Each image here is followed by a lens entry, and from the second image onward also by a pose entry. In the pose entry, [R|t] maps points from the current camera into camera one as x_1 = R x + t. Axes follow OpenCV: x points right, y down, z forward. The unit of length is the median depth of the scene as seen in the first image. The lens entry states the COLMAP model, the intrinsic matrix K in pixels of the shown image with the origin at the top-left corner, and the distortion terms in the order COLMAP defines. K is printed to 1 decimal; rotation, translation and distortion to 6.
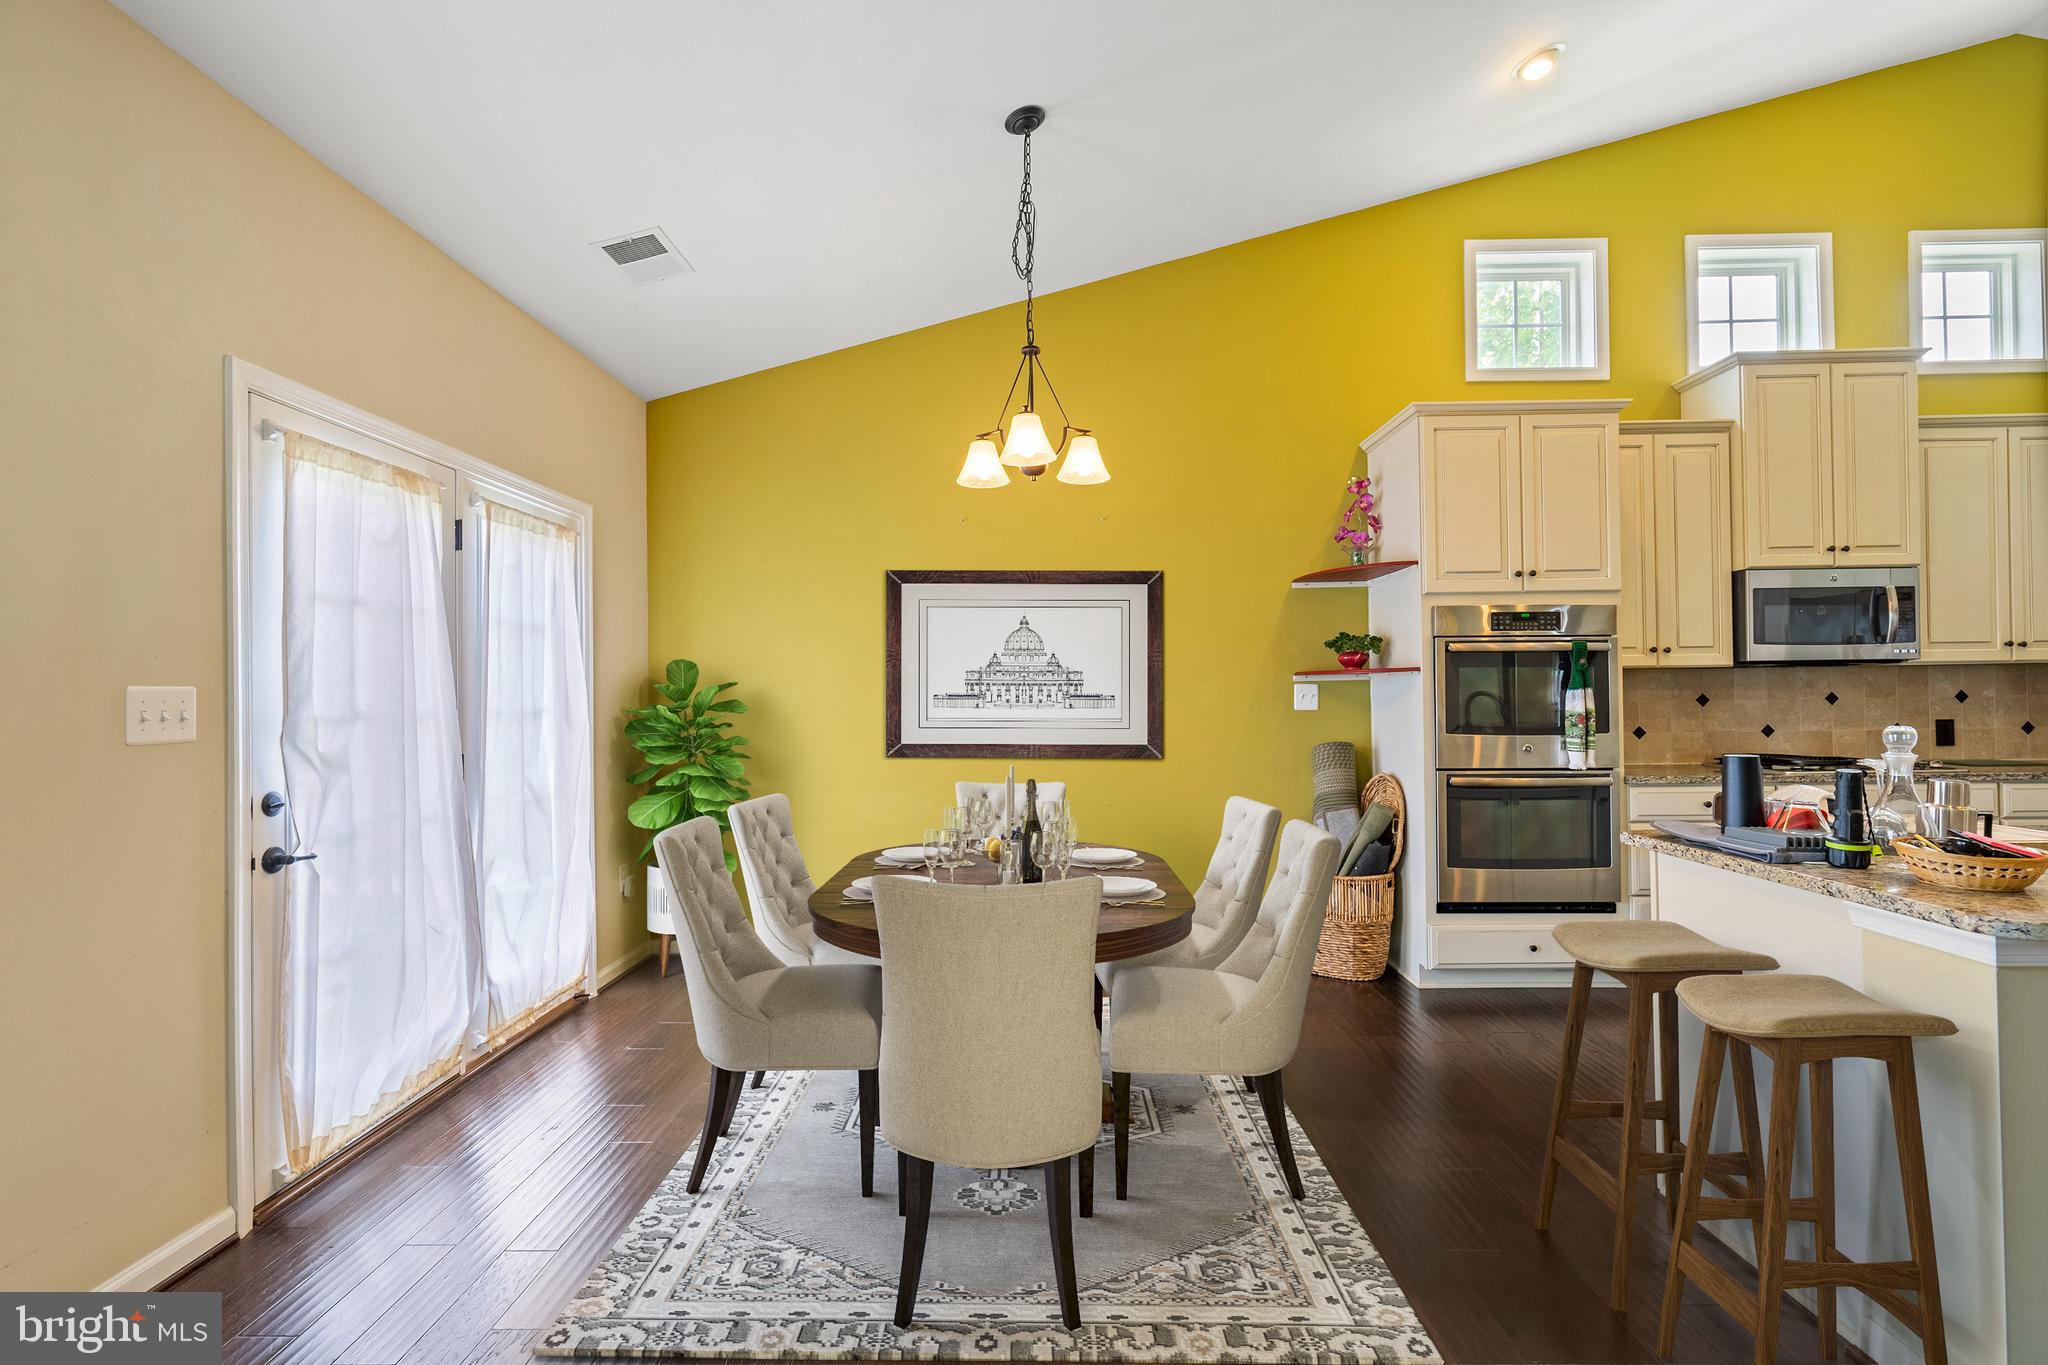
lens RADIAL K [[933.5, 0, 1026.6], [0, 933.5, 678.8], [0, 0, 1]] dist [-0.003864, 0.001151]
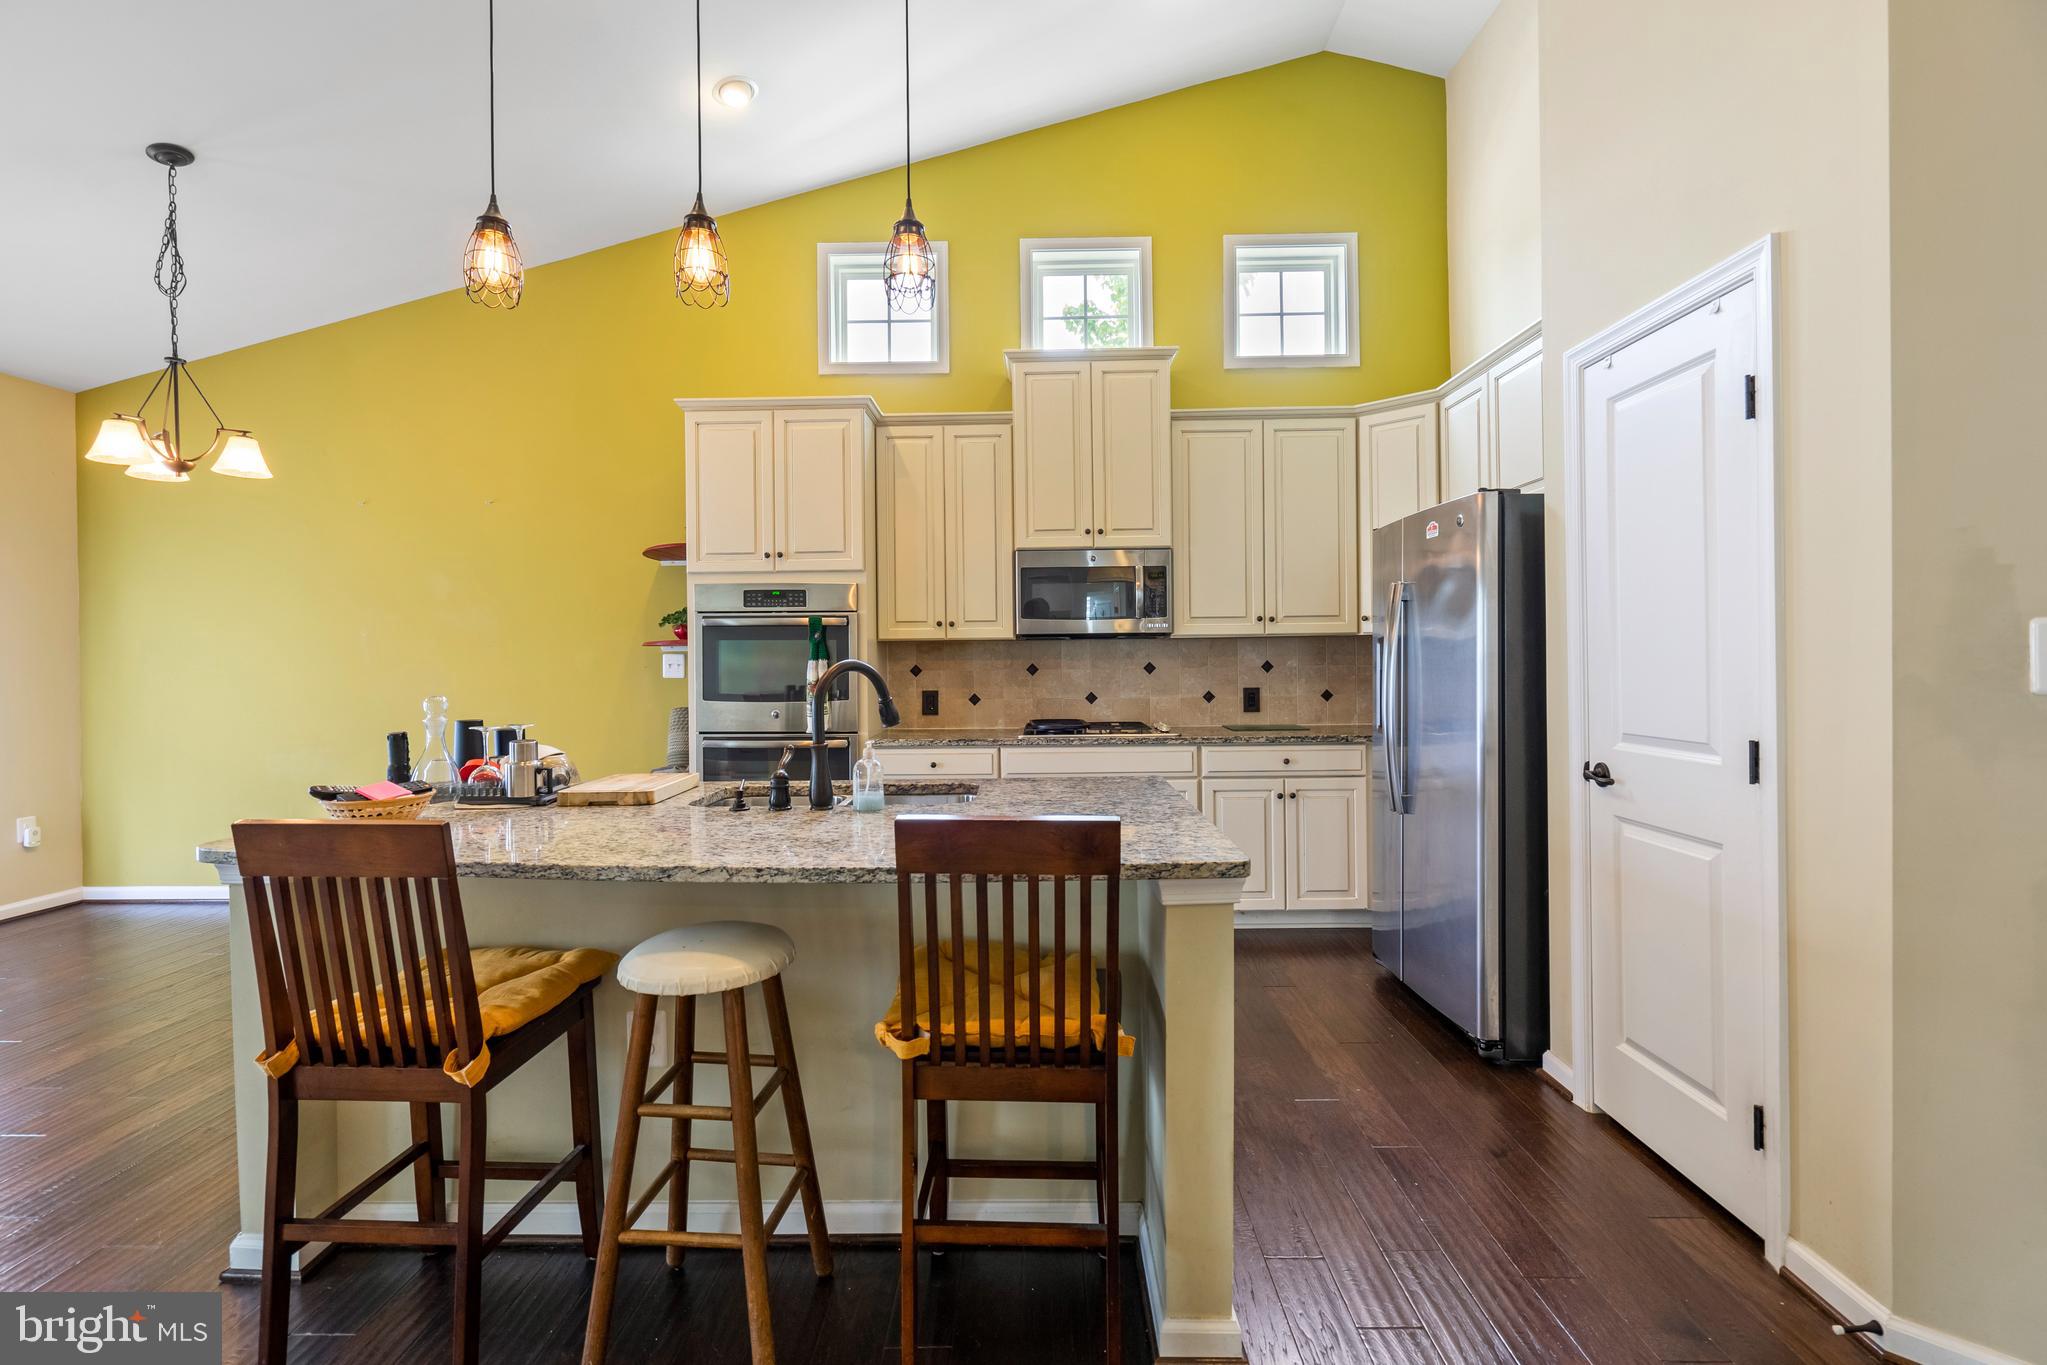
lens RADIAL K [[933.0, 0, 1020.5], [0, 933.0, 655.9], [0, 0, 1]] dist [-0.003864, 0.001151]
pose [[0.999997, 0.001363, -0.002241, 0.788721], [-0.001327, 0.999874, 0.015848, -0.011229], [0.002263, -0.015845, 0.999872, -0.097076]]
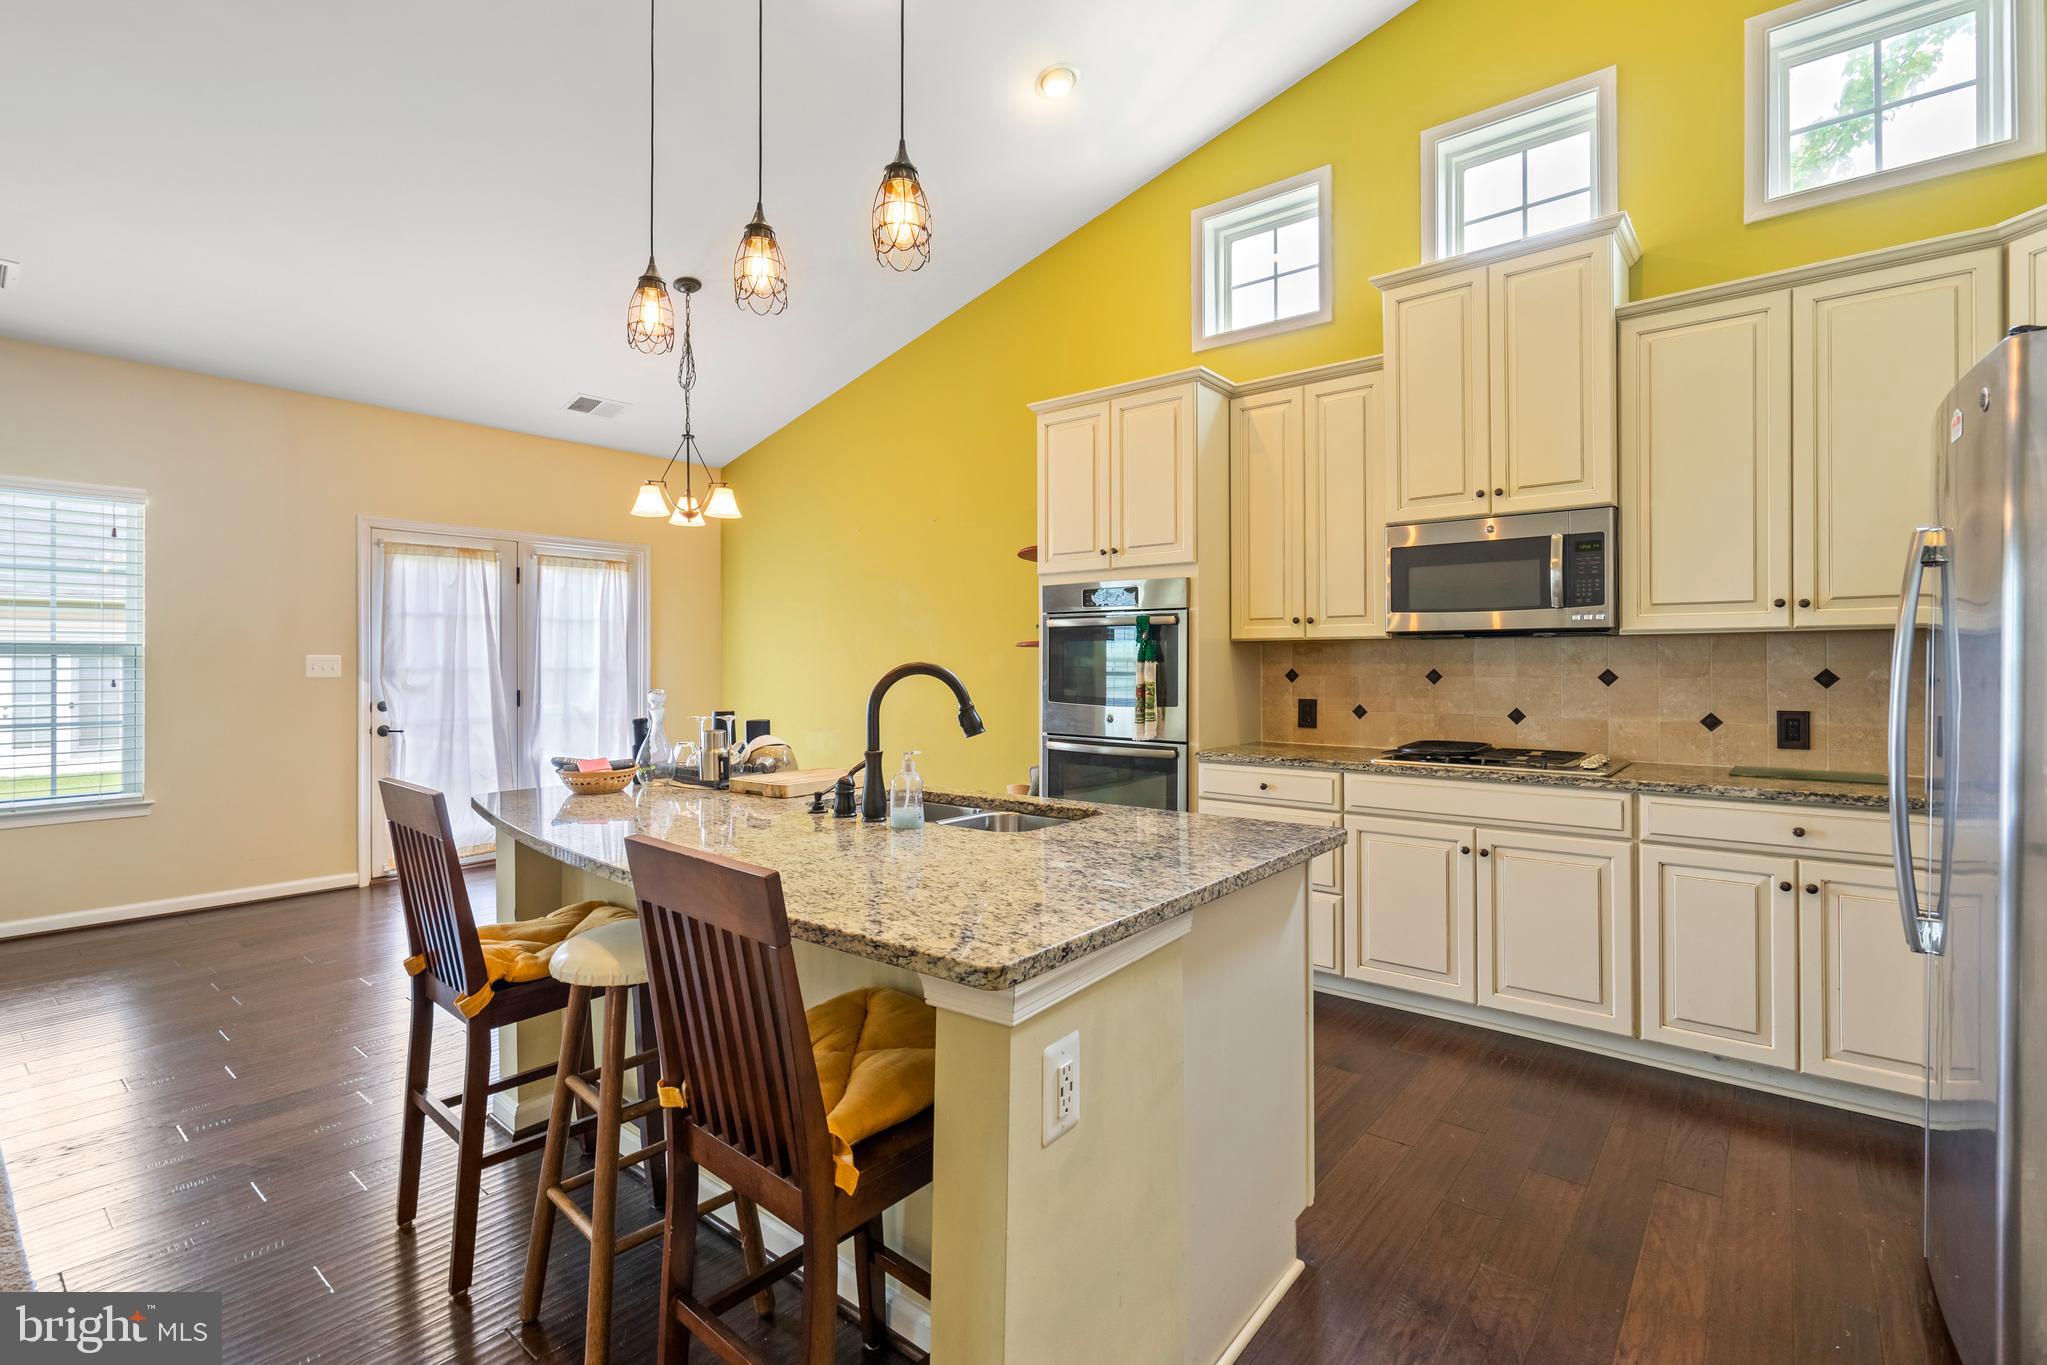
lens RADIAL K [[933.0, 0, 1017.4], [0, 933.0, 664.0], [0, 0, 1]] dist [-0.003864, 0.001151]
pose [[0.783131, 0.011880, -0.621743, 1.057966], [0.002872, 0.999738, 0.022720, -0.010119], [0.621850, -0.019579, 0.782892, 0.101863]]
